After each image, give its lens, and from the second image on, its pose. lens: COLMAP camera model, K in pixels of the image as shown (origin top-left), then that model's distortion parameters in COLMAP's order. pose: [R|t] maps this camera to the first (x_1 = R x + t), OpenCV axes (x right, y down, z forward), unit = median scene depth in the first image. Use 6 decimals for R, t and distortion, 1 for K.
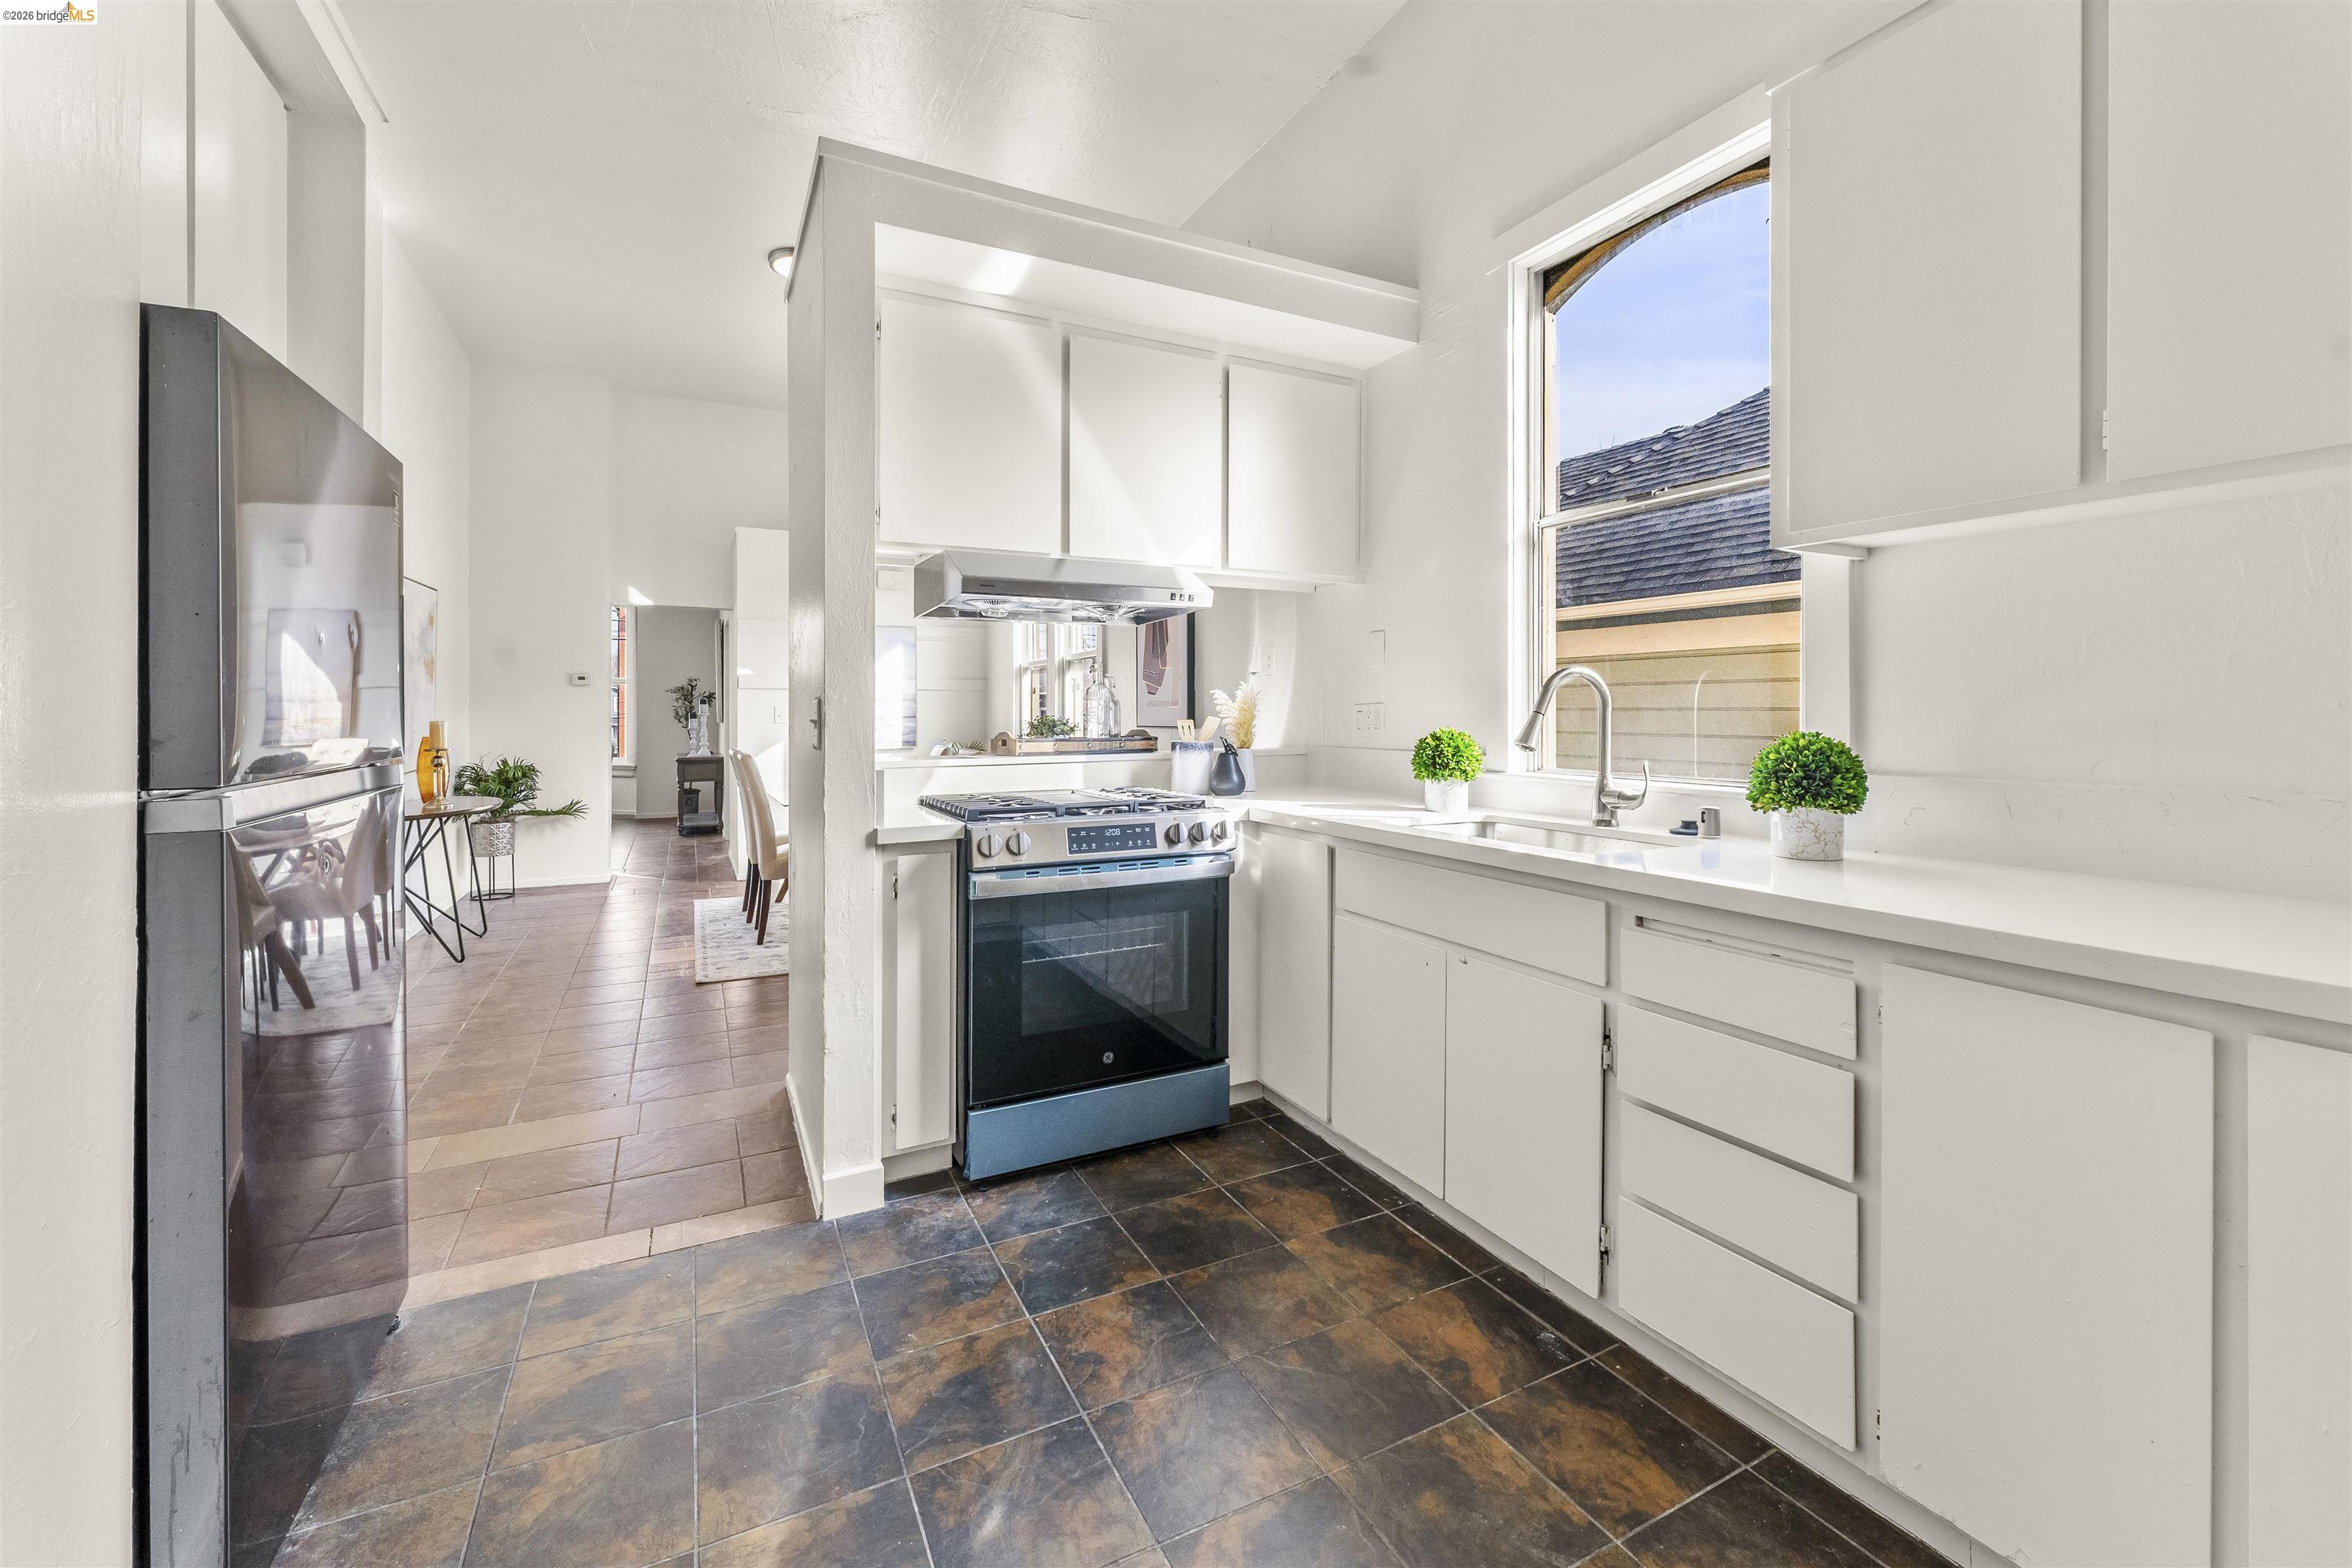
lens RADIAL K [[957.8, 0, 1174.2], [0, 957.8, 712.1], [0, 0, 1]] dist [0.000050, 0.000001]
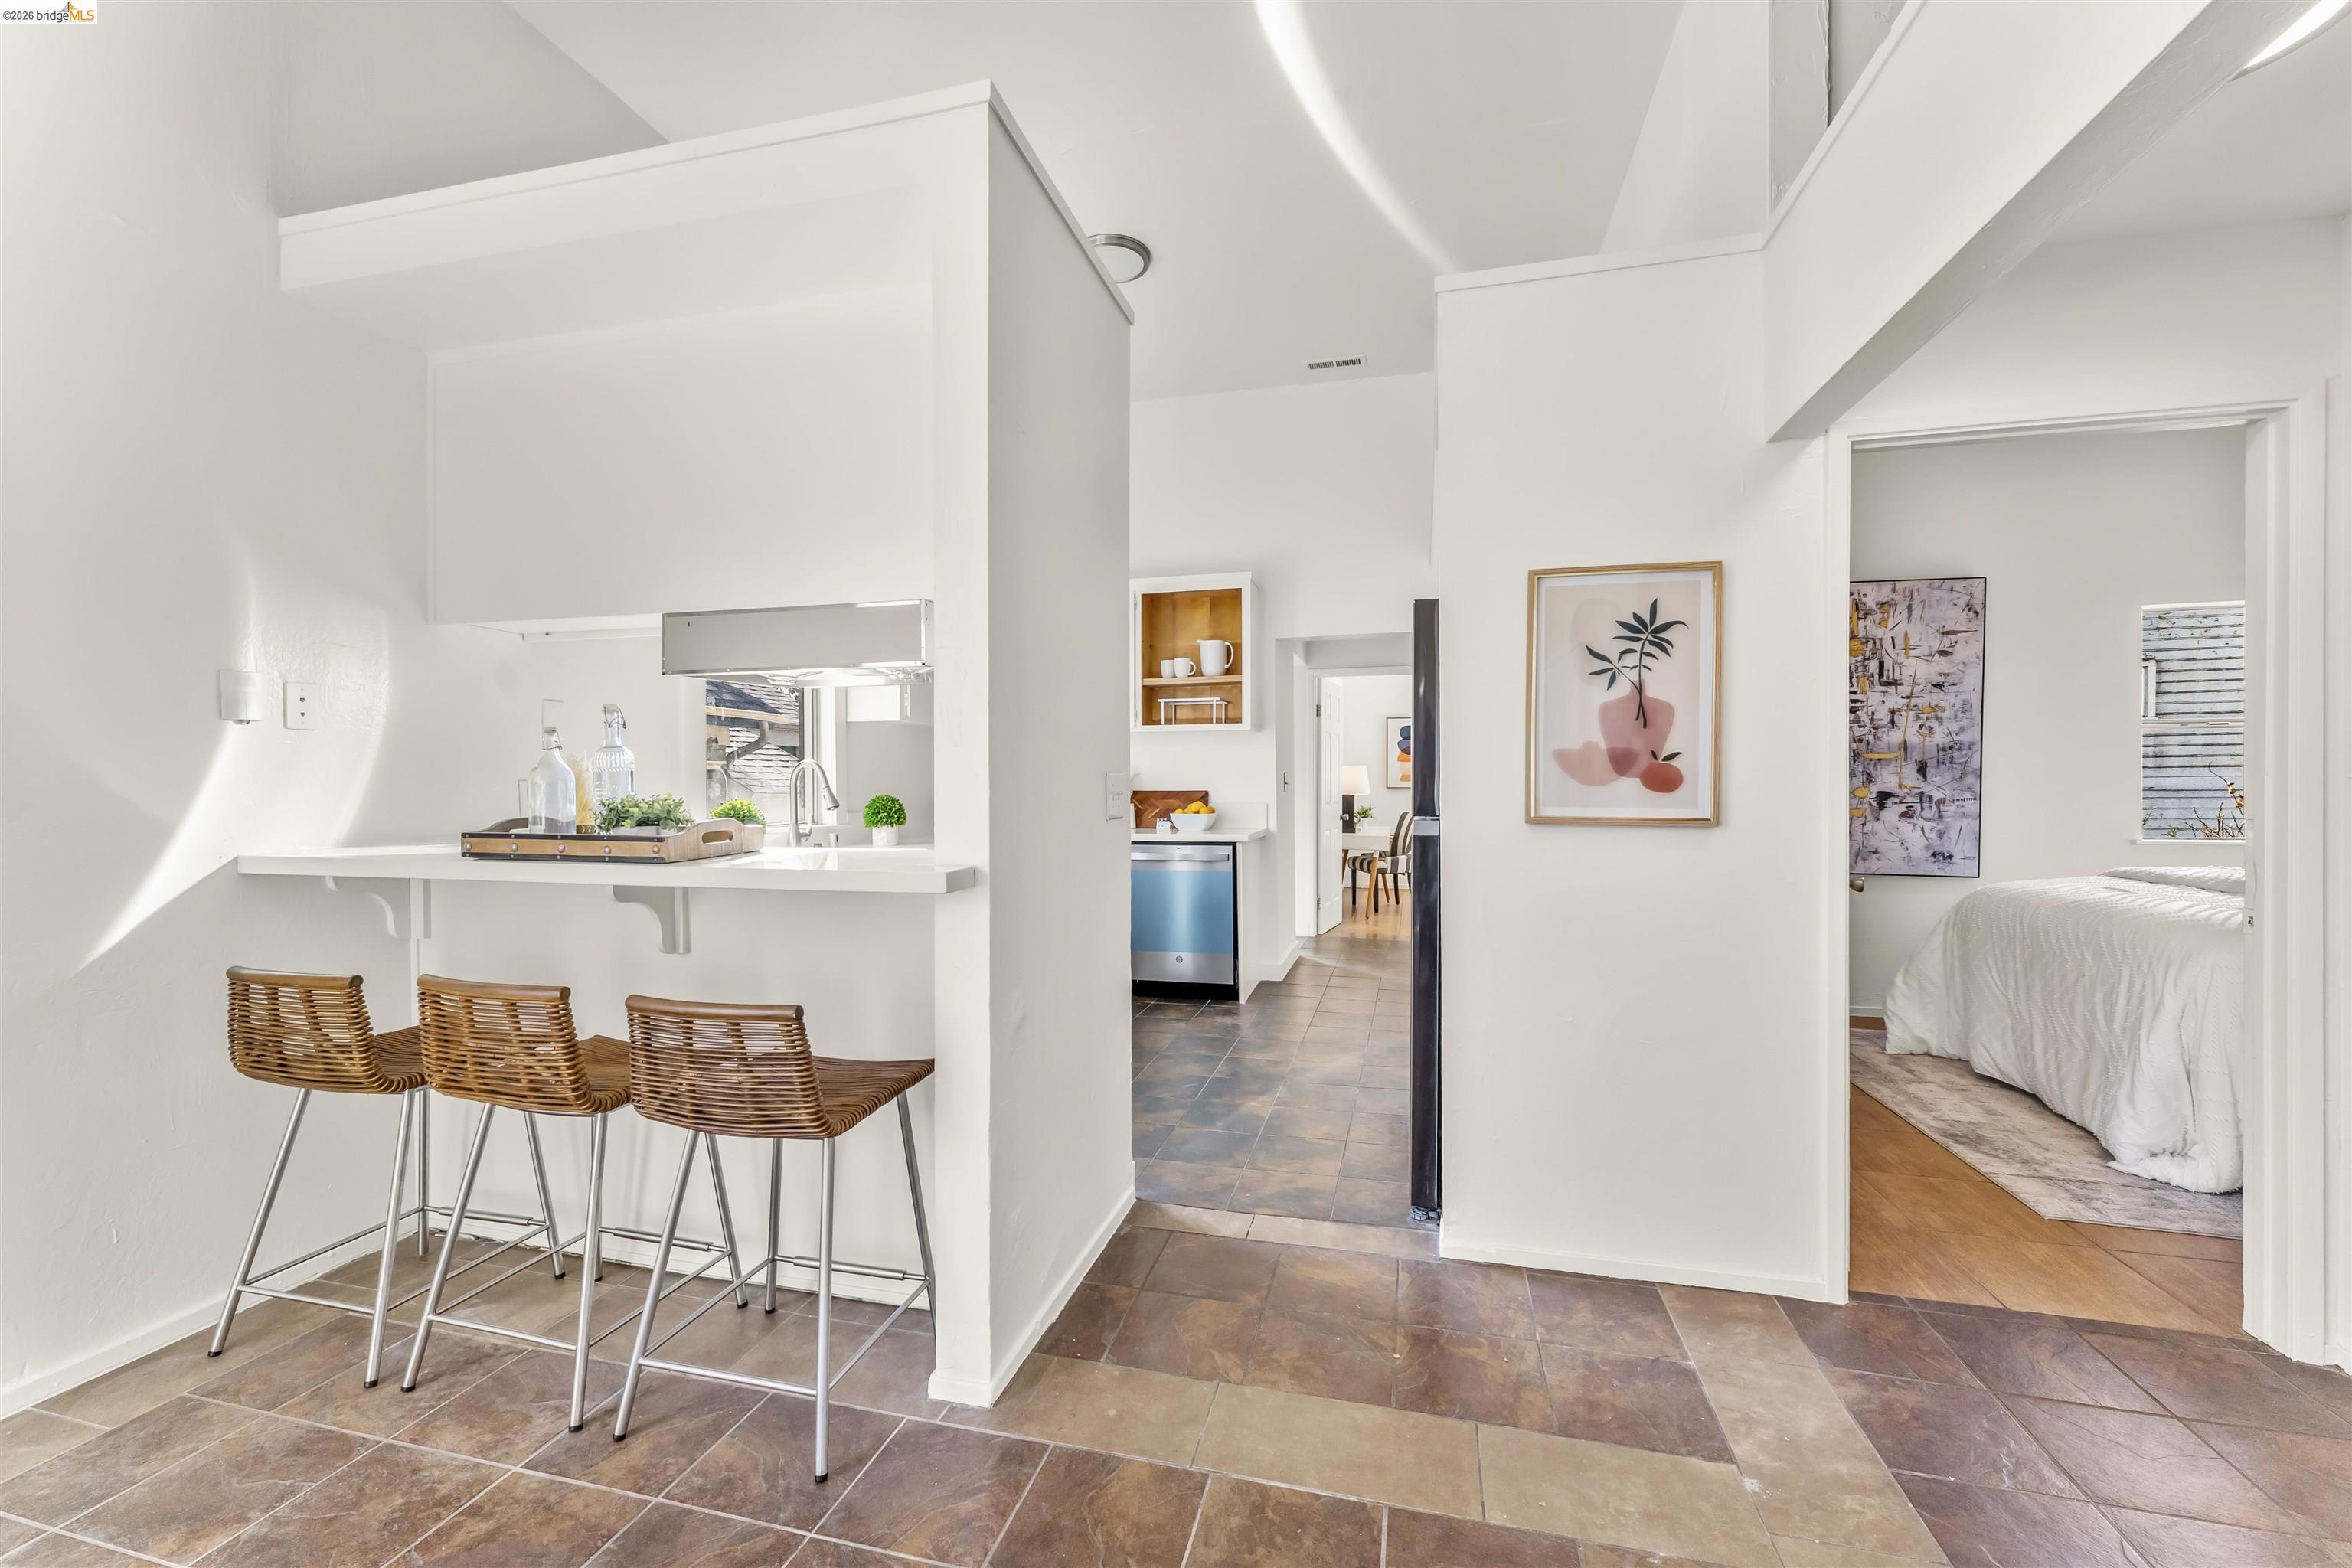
lens RADIAL K [[943.8, 0, 1178.8], [0, 943.8, 789.1], [0, 0, 1]] dist [0.000566, 0.000017]
pose [[-0.751175, -0.004222, 0.660090, -1.340945], [0.002594, 0.999953, 0.009348, -0.011241], [-0.660098, 0.008734, -0.751129, 2.071218]]
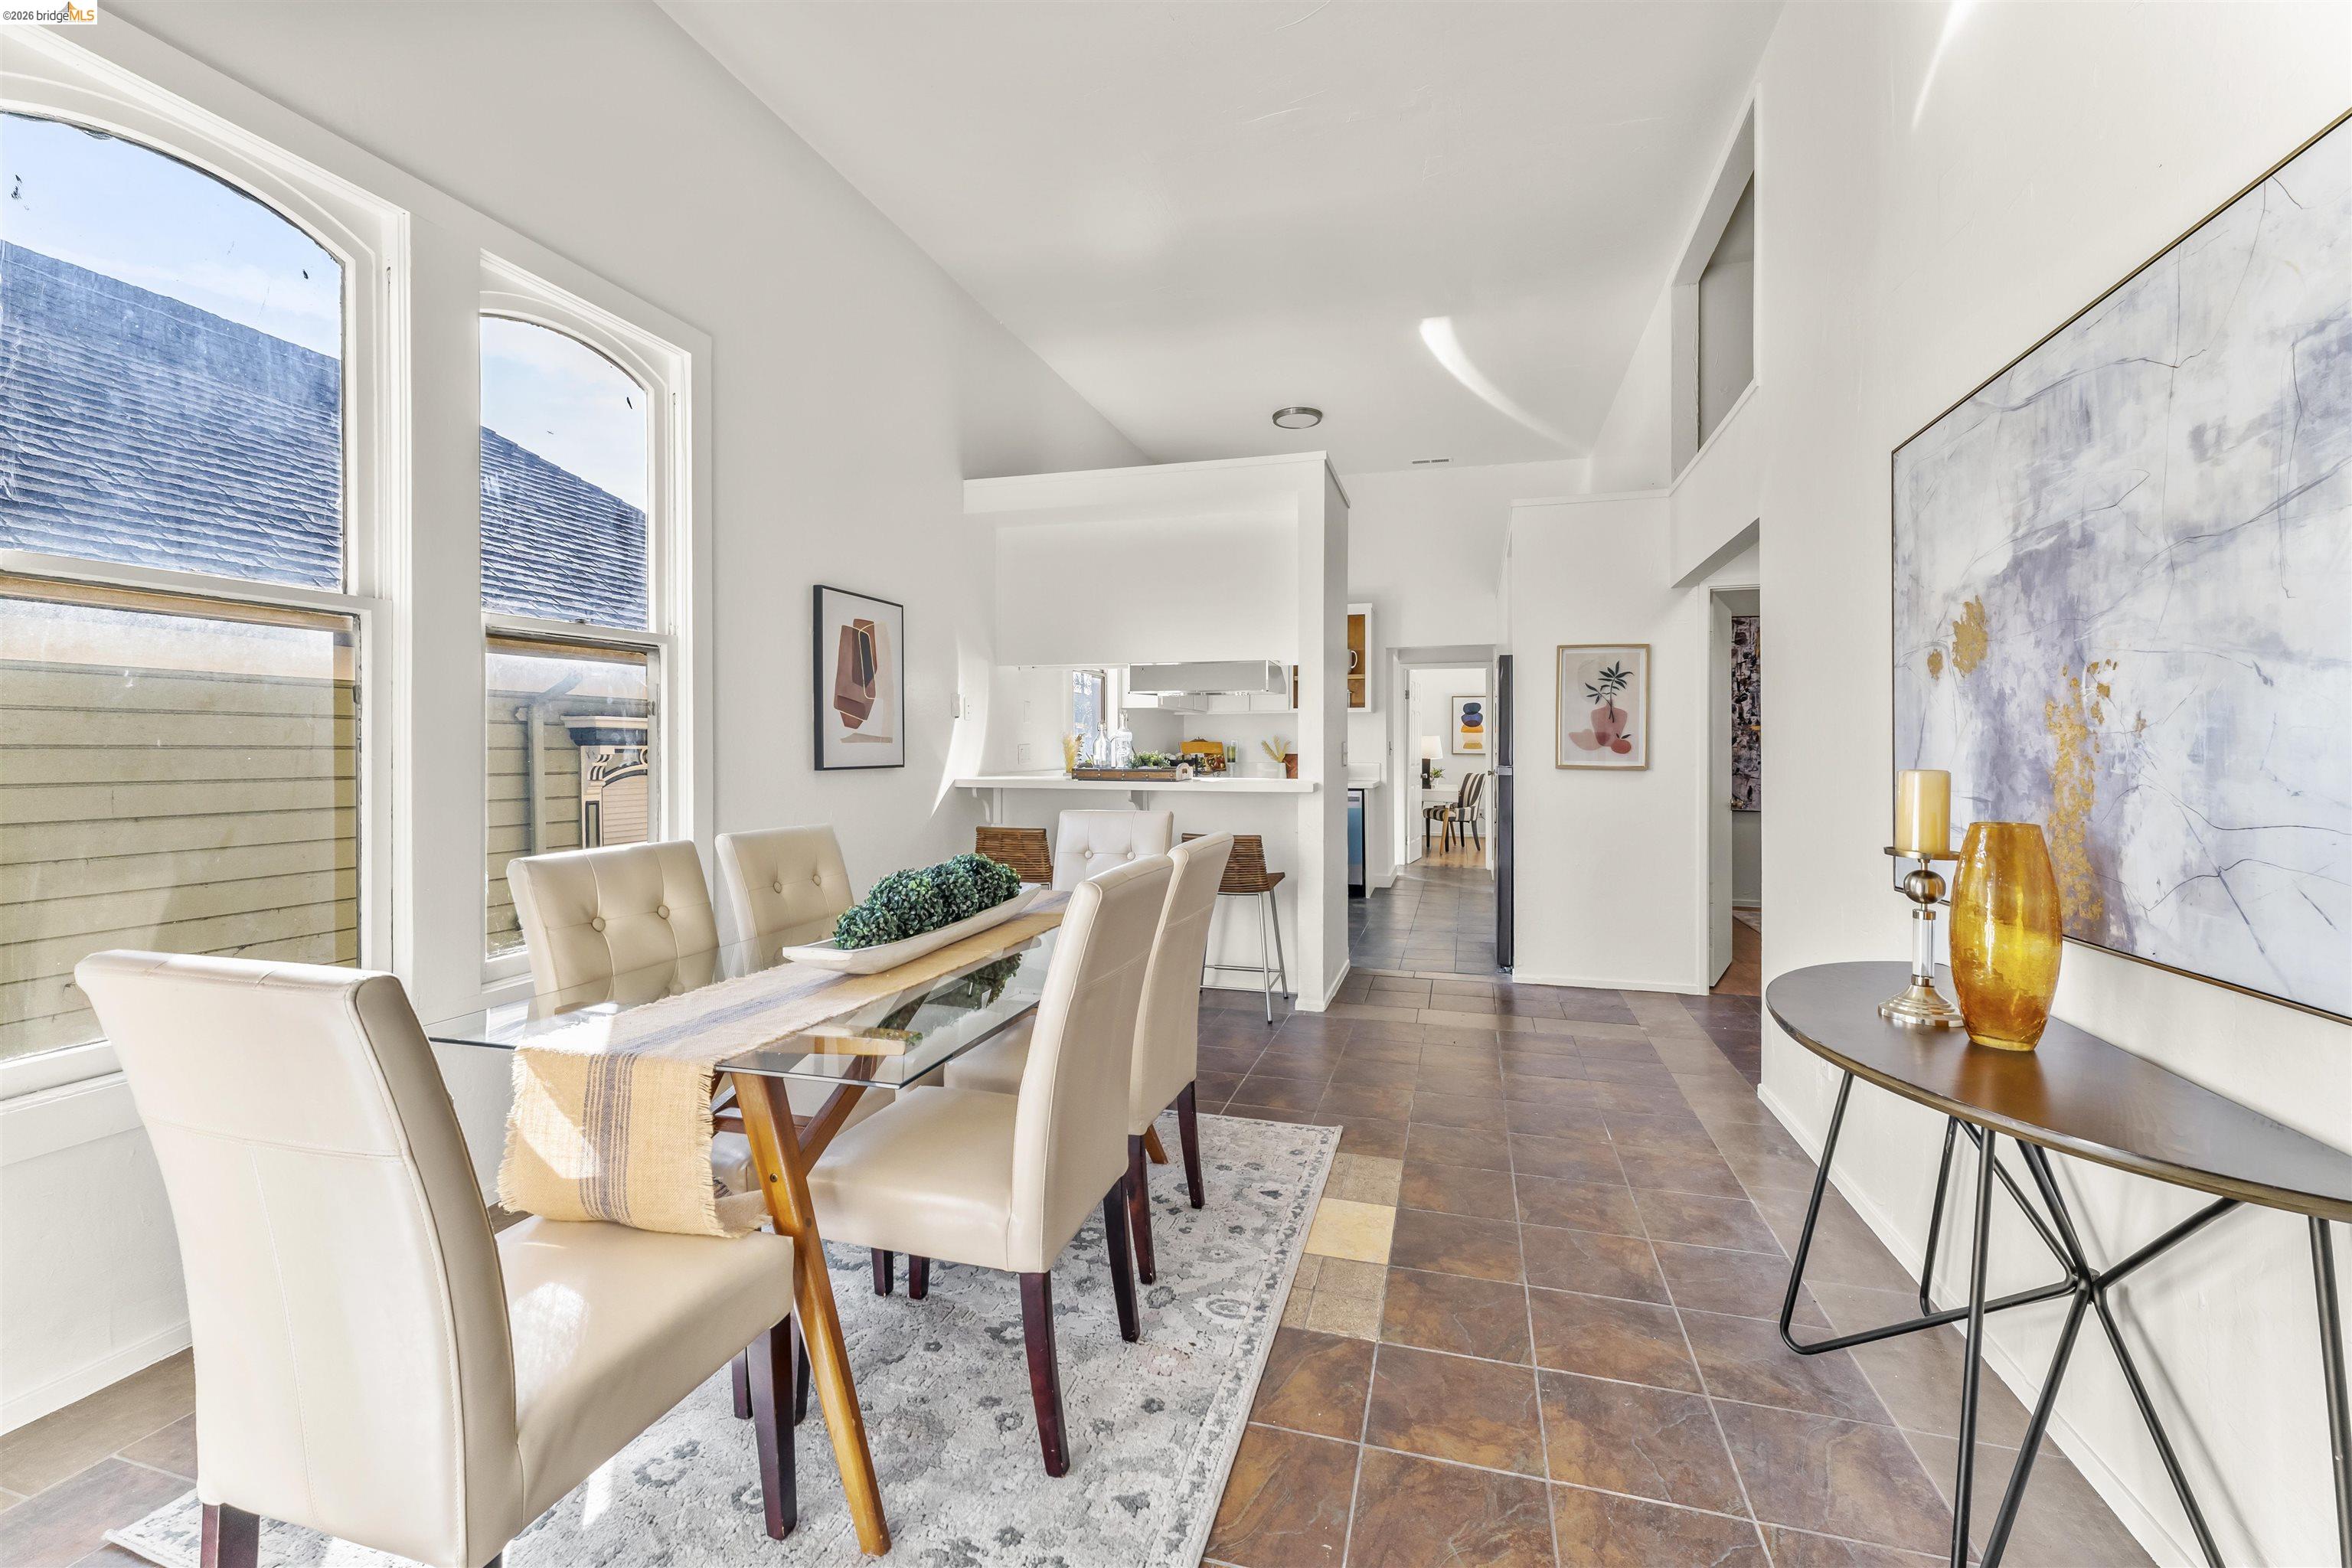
lens RADIAL K [[980.4, 0, 1180.2], [0, 980.4, 752.0], [0, 0, 1]] dist [0.000271, 0.000016]
pose [[-0.730016, -0.004813, 0.683413, -1.892437], [-0.001944, 0.999986, 0.004966, -0.009151], [-0.683427, 0.002297, -0.730015, 3.367861]]
